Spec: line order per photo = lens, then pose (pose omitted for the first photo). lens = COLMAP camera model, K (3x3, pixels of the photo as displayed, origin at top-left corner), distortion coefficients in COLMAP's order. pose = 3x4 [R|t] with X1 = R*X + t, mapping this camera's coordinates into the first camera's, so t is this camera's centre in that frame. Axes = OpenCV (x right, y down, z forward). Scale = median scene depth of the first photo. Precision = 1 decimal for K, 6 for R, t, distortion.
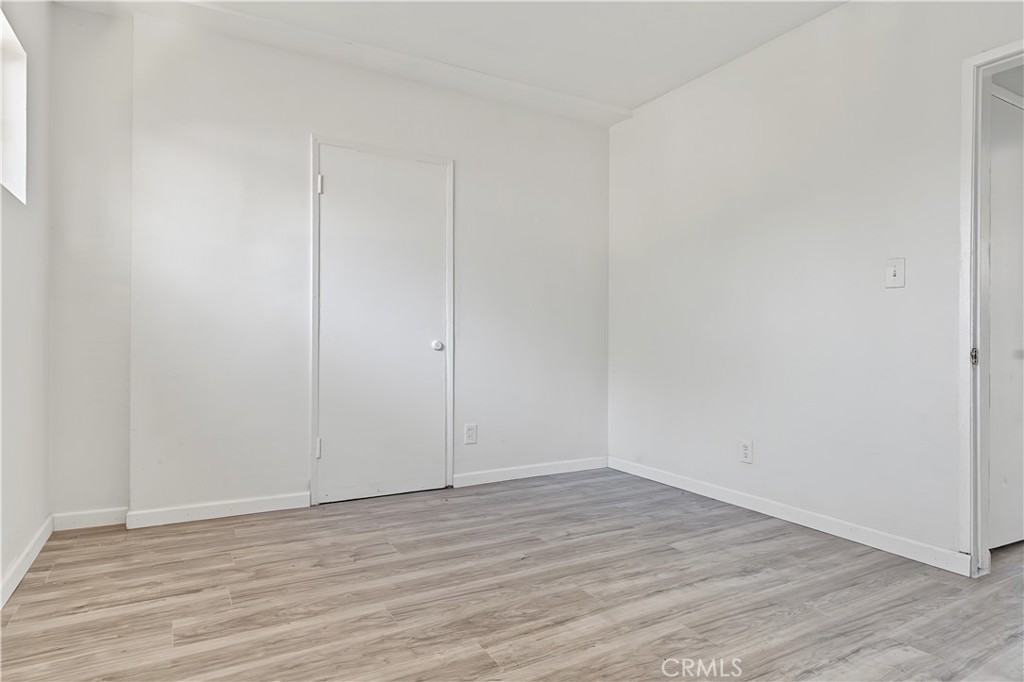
lens RADIAL K [[609.2, 0, 505.0], [0, 609.2, 348.2], [0, 0, 1]] dist [-0.007059, 0.002037]
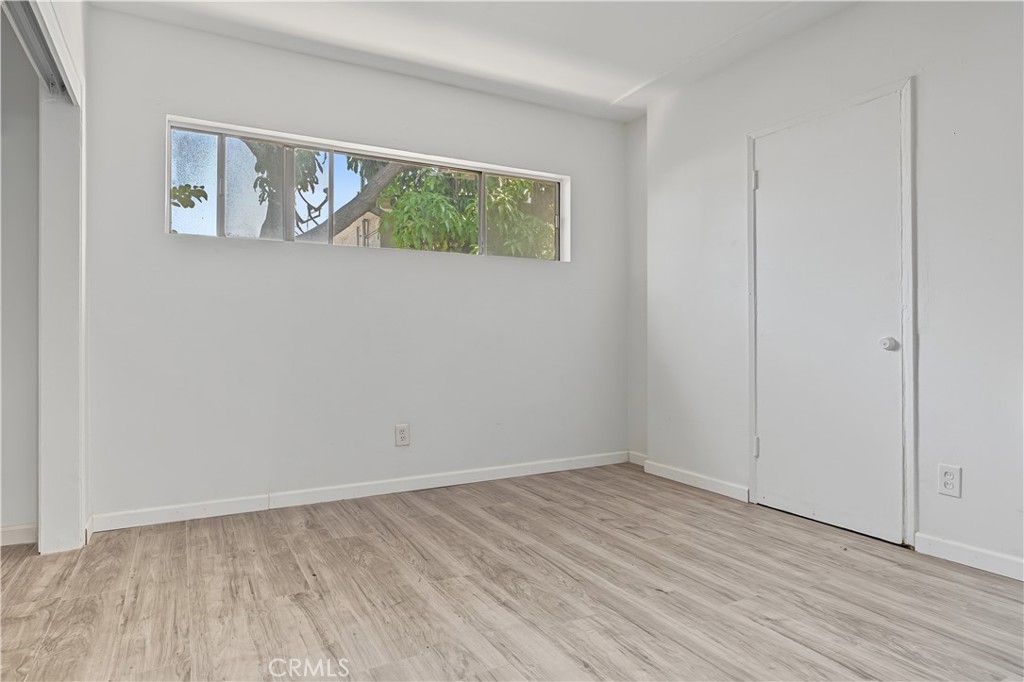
lens RADIAL K [[609.2, 0, 503.5], [0, 609.2, 332.3], [0, 0, 1]] dist [-0.007059, 0.002037]
pose [[-0.041946, -0.013068, -0.999034, 0.877587], [-0.011963, 0.999849, -0.012576, -0.004099], [0.999048, 0.011424, -0.042096, 0.793509]]
